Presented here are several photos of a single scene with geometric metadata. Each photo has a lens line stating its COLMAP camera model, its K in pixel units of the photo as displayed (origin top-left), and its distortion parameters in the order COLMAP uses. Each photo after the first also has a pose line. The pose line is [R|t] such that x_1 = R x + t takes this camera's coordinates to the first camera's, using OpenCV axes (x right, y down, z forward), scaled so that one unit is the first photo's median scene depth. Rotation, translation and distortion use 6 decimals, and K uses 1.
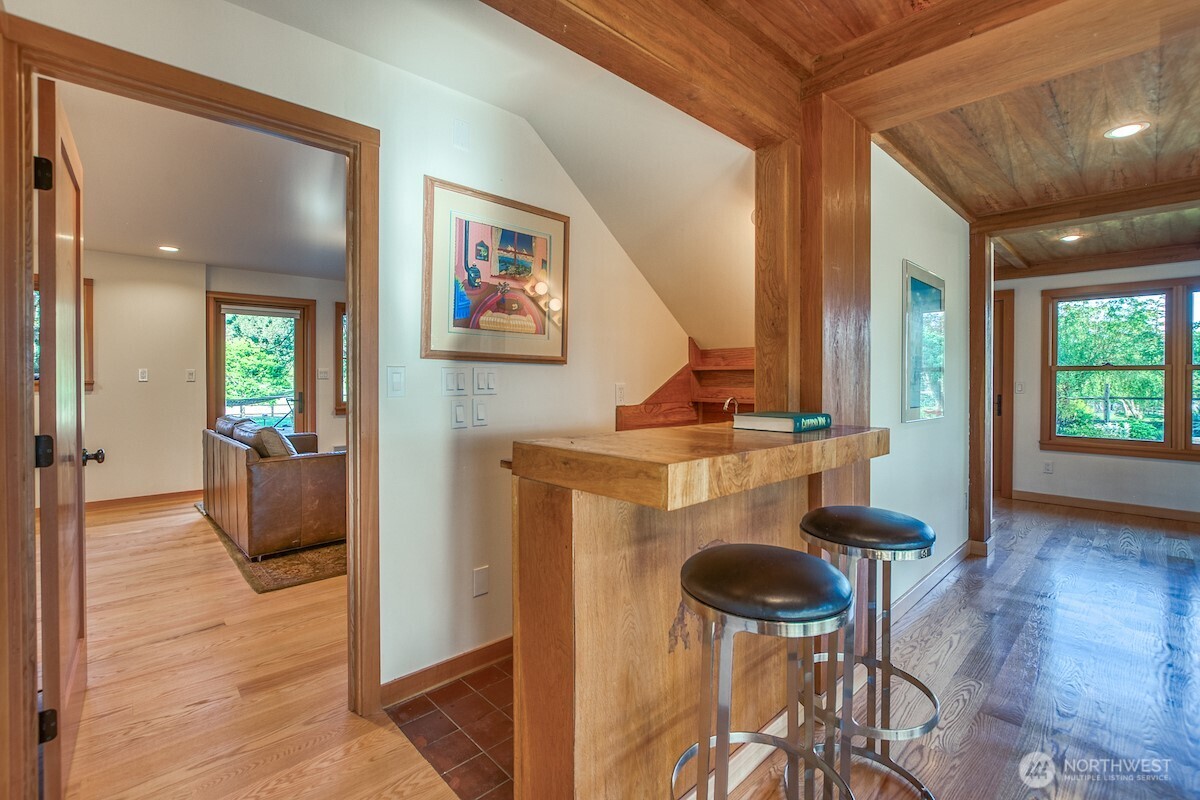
lens RADIAL K [[533.0, 0, 602.0], [0, 533.0, 386.5], [0, 0, 1]] dist [-0.016360, 0.000304]
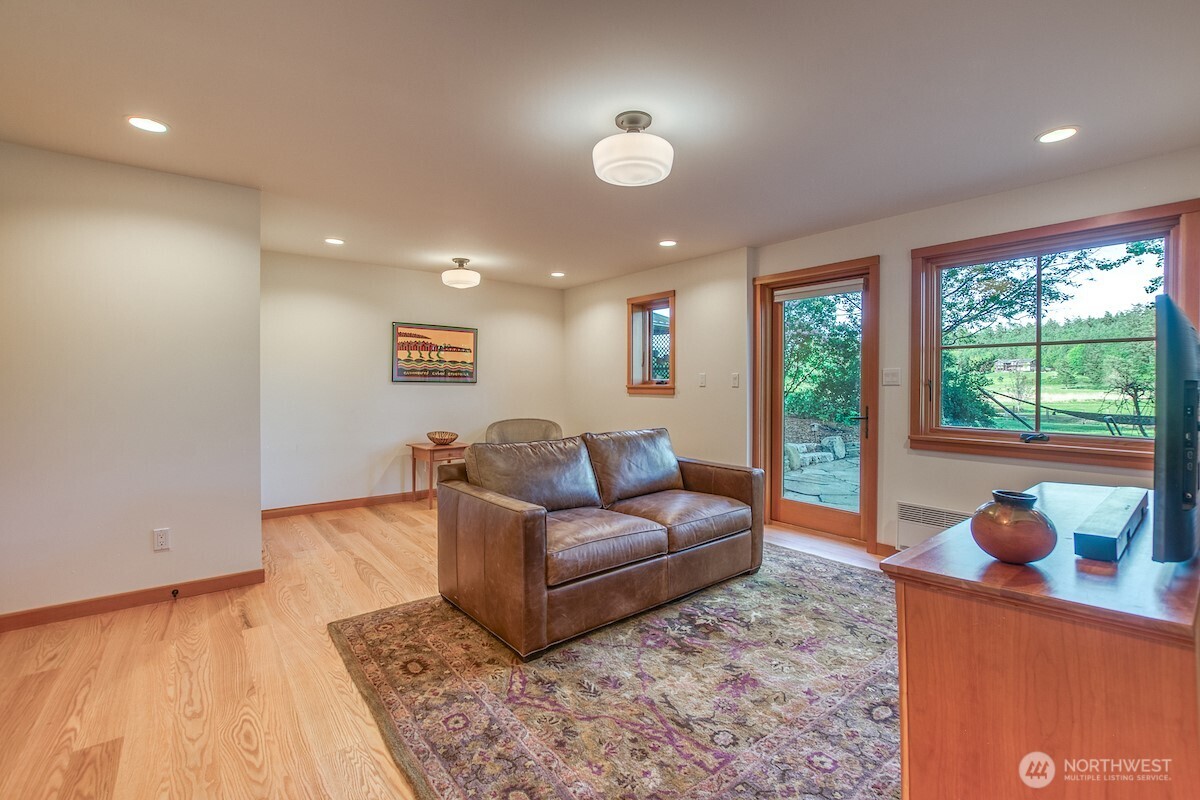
lens RADIAL K [[533.0, 0, 602.0], [0, 533.0, 386.5], [0, 0, 1]] dist [-0.016360, 0.000304]
pose [[-0.080094, 0.001283, -0.996787, 0.131079], [-0.019739, 0.999801, 0.002873, -0.011320], [0.996592, 0.019906, -0.080052, 1.055380]]
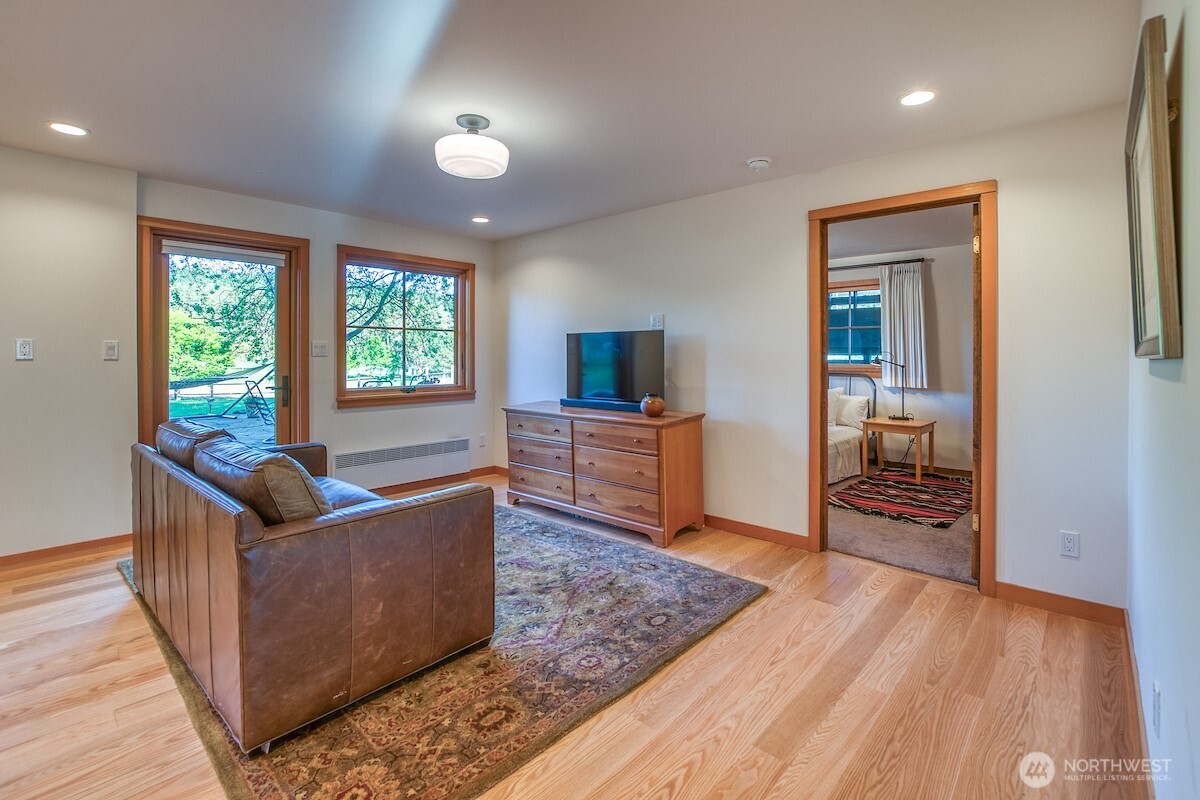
lens RADIAL K [[536.3, 0, 602.4], [0, 536.3, 361.0], [0, 0, 1]] dist [-0.016077, 0.001061]
pose [[0.996776, -0.001995, 0.080210, -0.317571], [0.002277, 0.999992, -0.003428, -0.006924], [-0.080203, 0.003599, 0.996772, 0.418004]]
